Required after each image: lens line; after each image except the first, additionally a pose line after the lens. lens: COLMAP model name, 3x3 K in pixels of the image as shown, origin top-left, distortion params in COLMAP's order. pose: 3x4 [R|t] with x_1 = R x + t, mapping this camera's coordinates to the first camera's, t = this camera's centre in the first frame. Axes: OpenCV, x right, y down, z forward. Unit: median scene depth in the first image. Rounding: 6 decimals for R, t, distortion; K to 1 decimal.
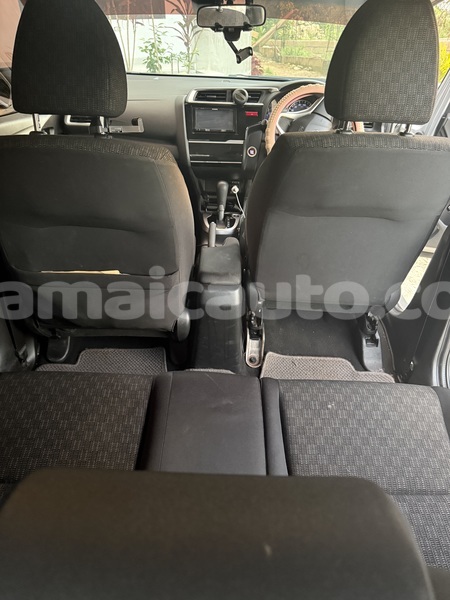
lens RADIAL K [[421.0, 0, 223.2], [0, 421.0, 297.5], [0, 0, 1]] dist [0.003891, 0.001543]
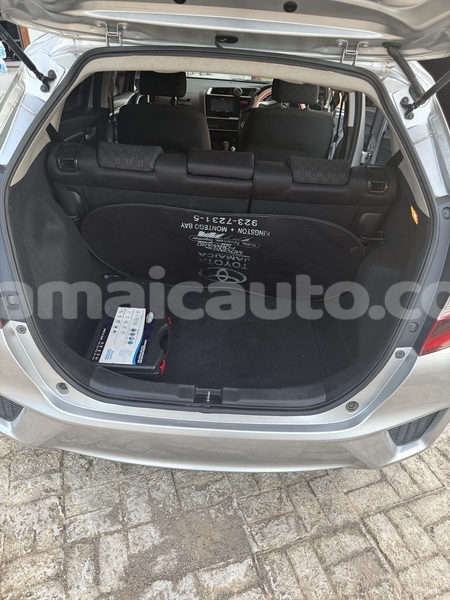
lens RADIAL K [[421.0, 0, 226.6], [0, 421.0, 302.0], [0, 0, 1]] dist [0.003891, 0.001543]
pose [[0.999605, 0.027274, 0.006750, 0.007643], [-0.027343, 0.999573, 0.010344, 0.355766], [-0.006465, -0.010525, 0.999924, -0.714220]]
